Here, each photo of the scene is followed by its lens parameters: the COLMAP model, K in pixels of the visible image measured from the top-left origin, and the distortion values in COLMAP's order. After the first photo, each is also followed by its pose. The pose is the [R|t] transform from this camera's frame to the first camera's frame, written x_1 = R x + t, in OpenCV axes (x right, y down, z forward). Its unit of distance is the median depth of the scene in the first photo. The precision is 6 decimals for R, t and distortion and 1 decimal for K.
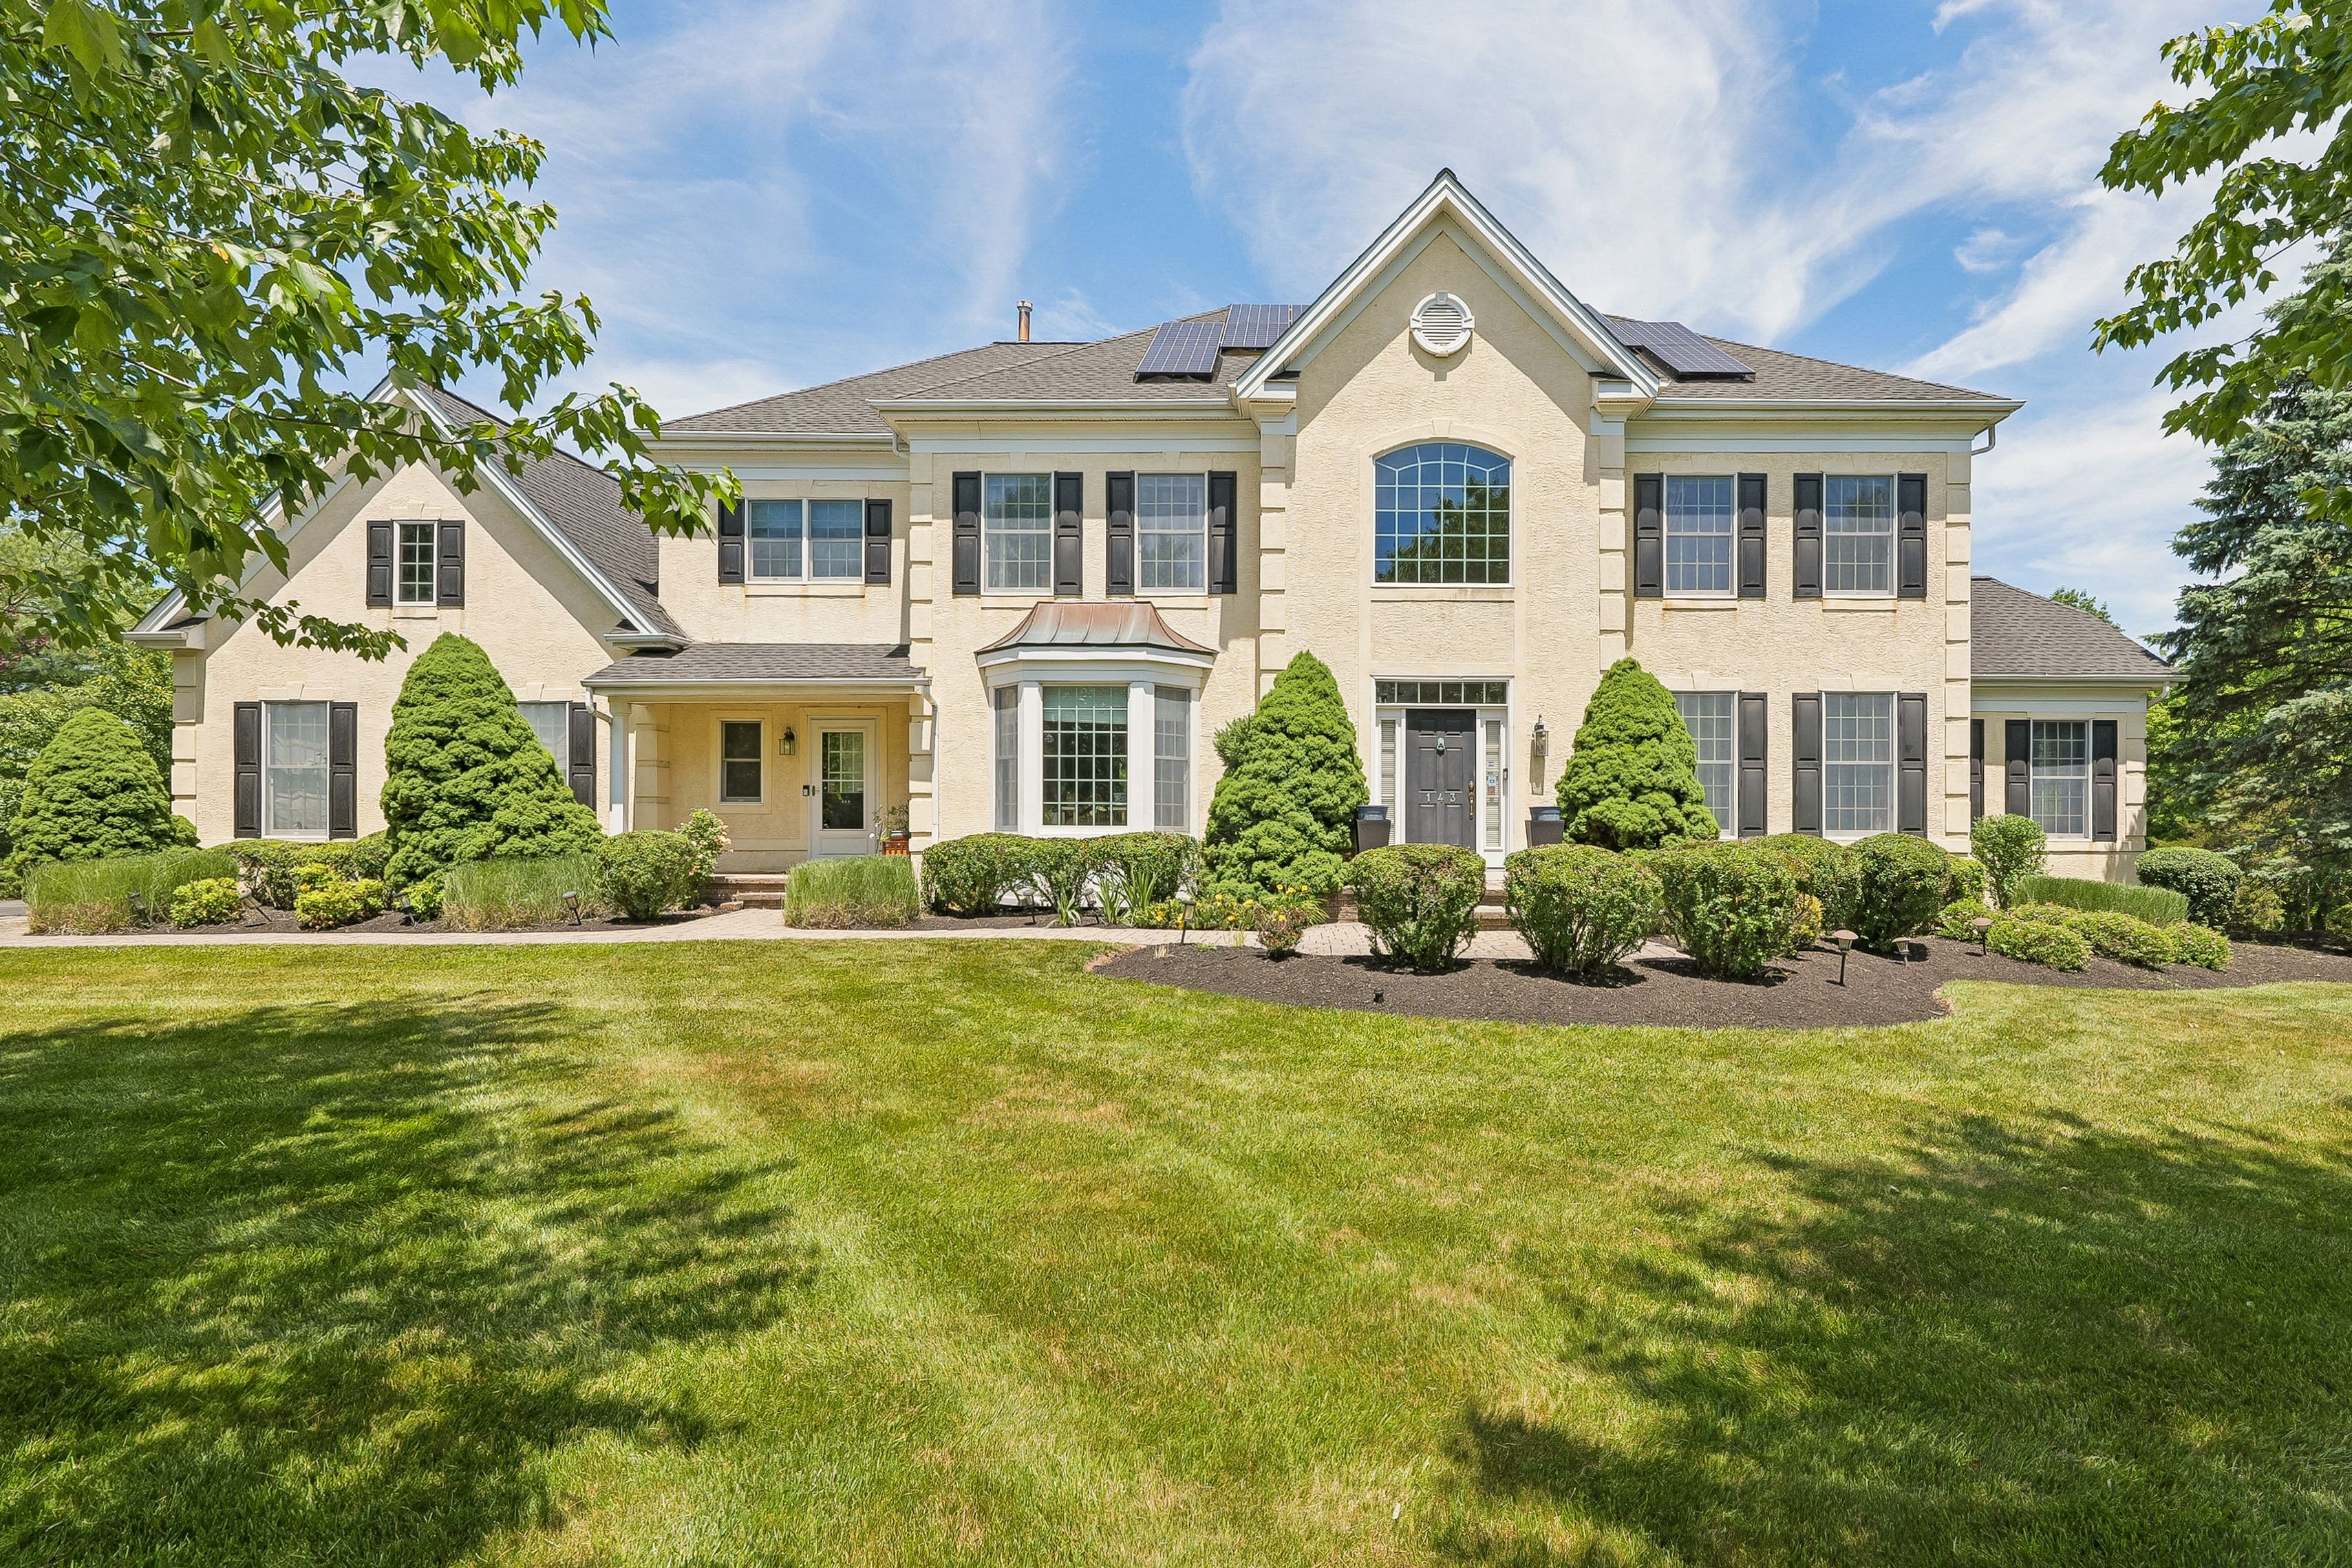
lens RADIAL K [[1151.6, 0, 1178.5], [0, 1151.6, 831.9], [0, 0, 1]] dist [-0.004289, -0.000381]
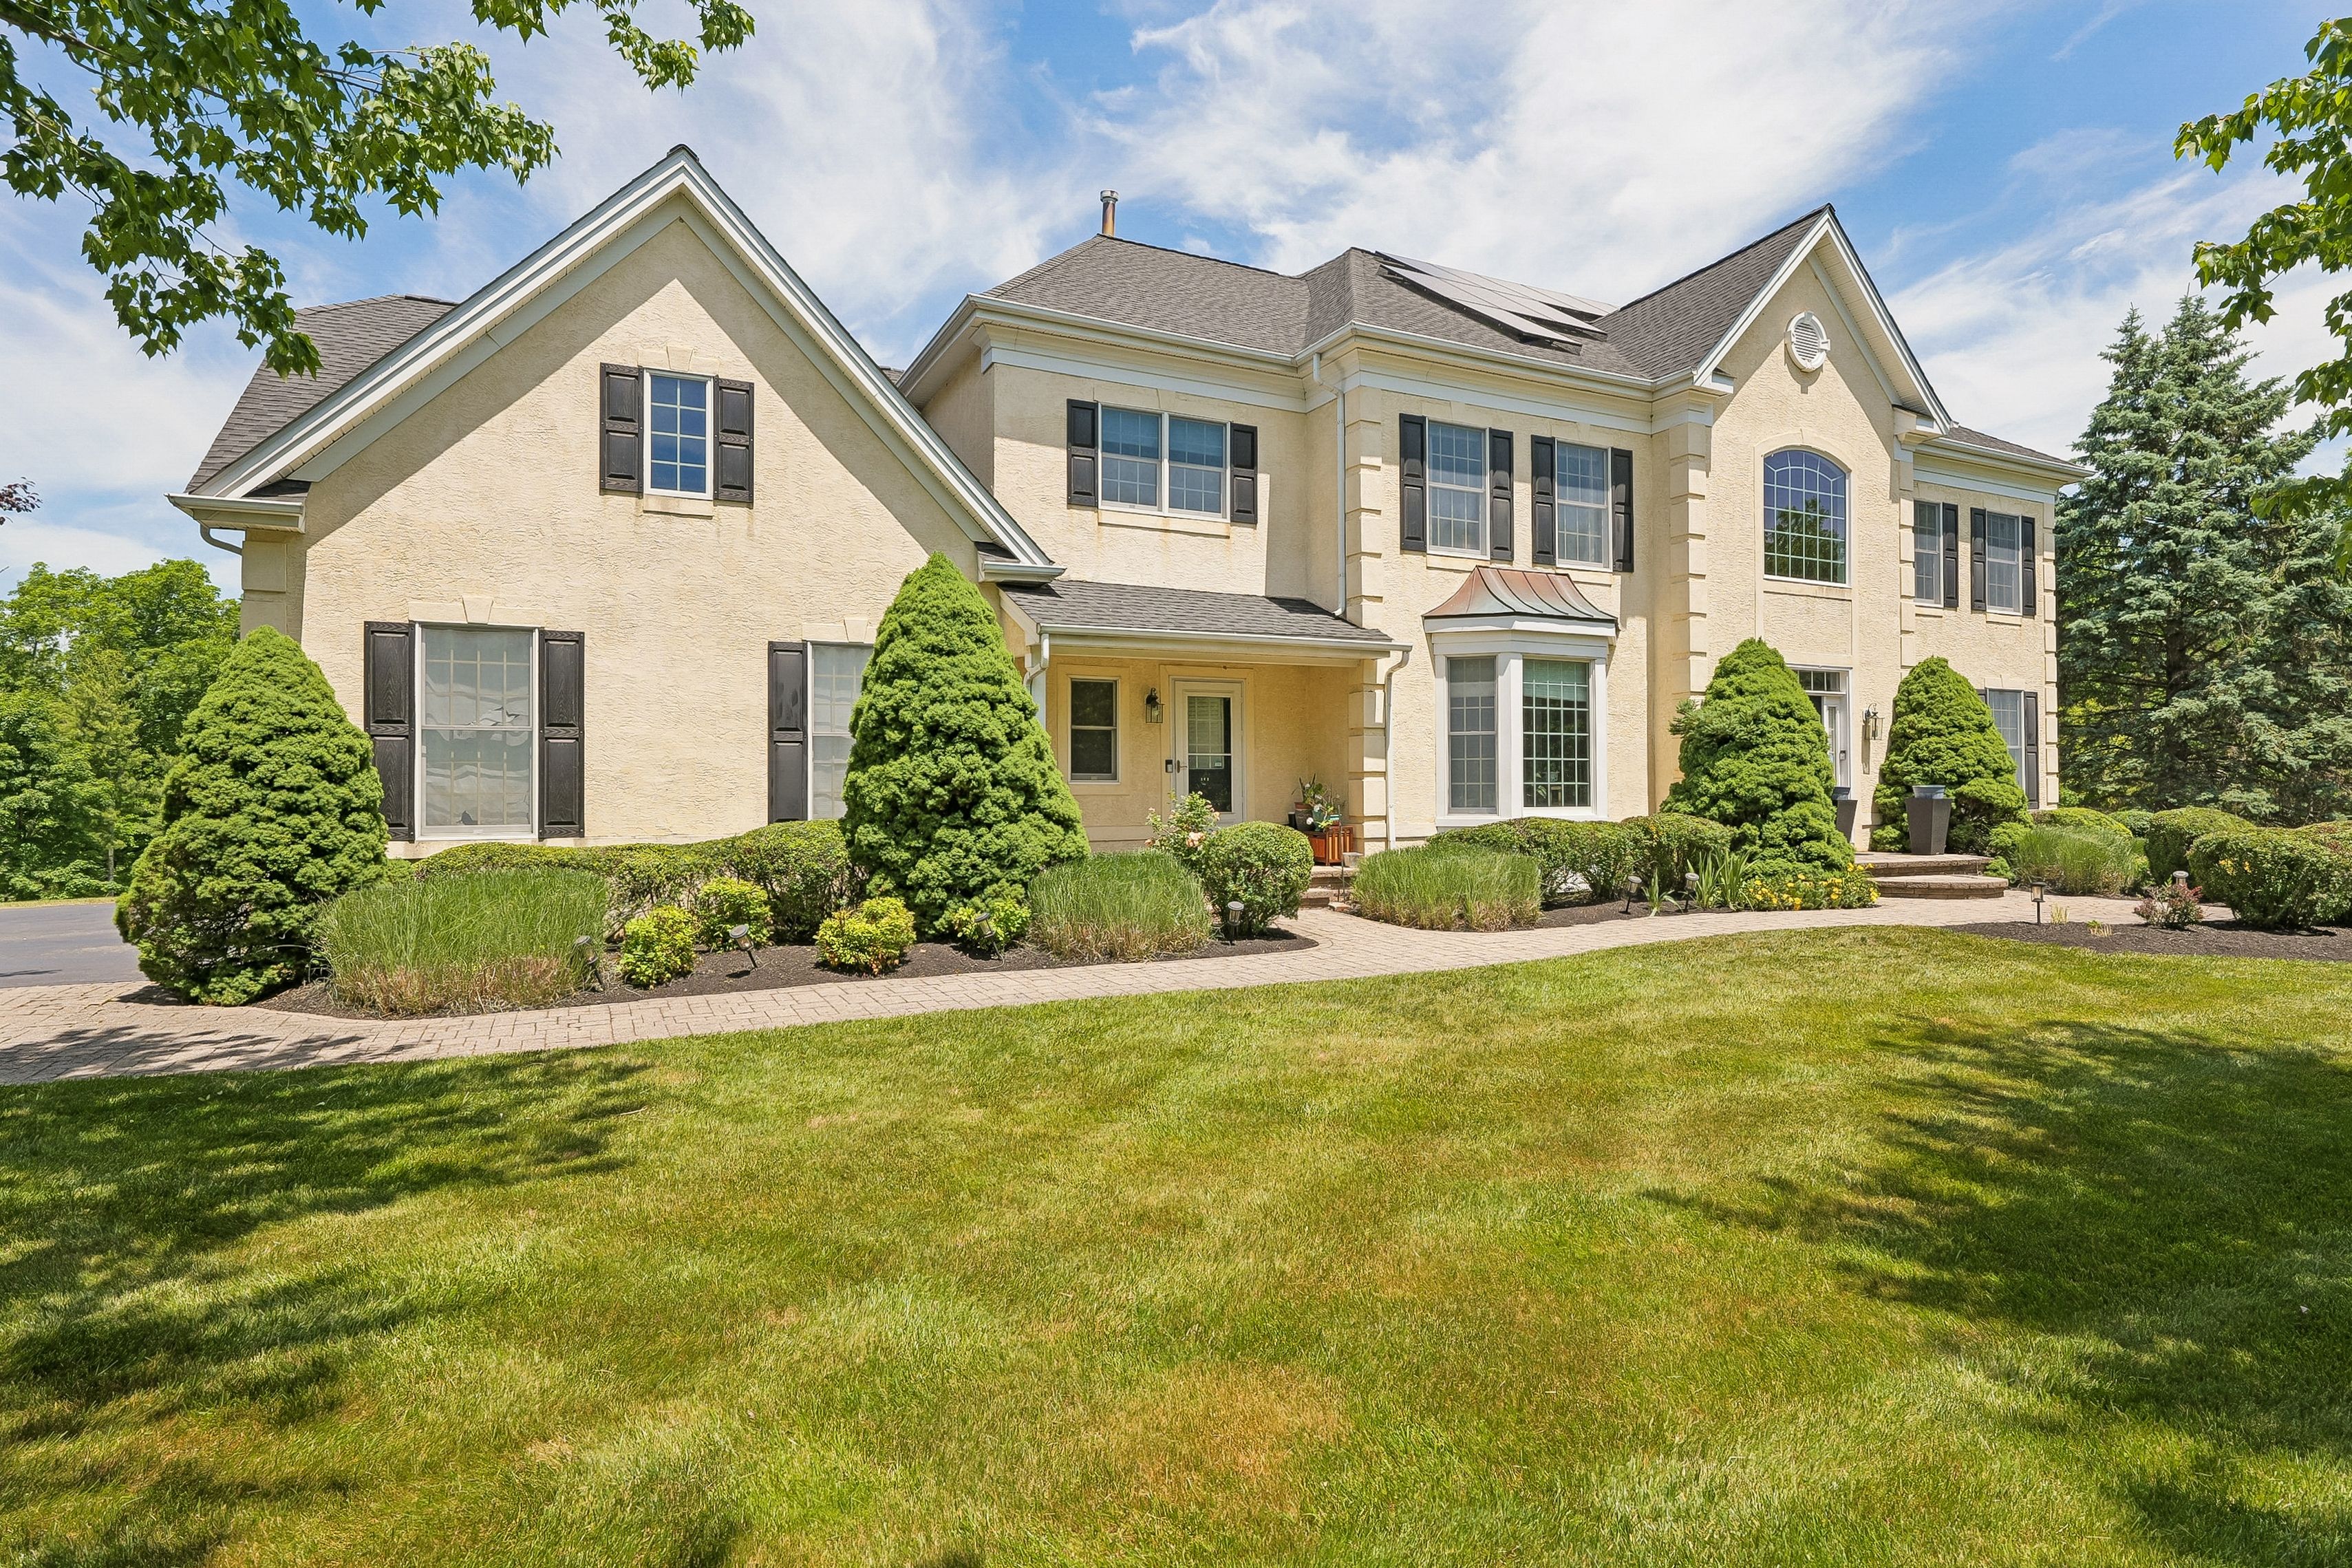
lens RADIAL K [[1298.3, 0, 1176.0], [0, 1298.3, 784.0], [0, 0, 1]] dist [-0.013782, 0.000752]
pose [[0.882505, -0.004755, 0.470280, -0.844340], [0.006994, 0.999971, -0.003013, -0.022692], [-0.470252, 0.005949, 0.882512, 0.196564]]
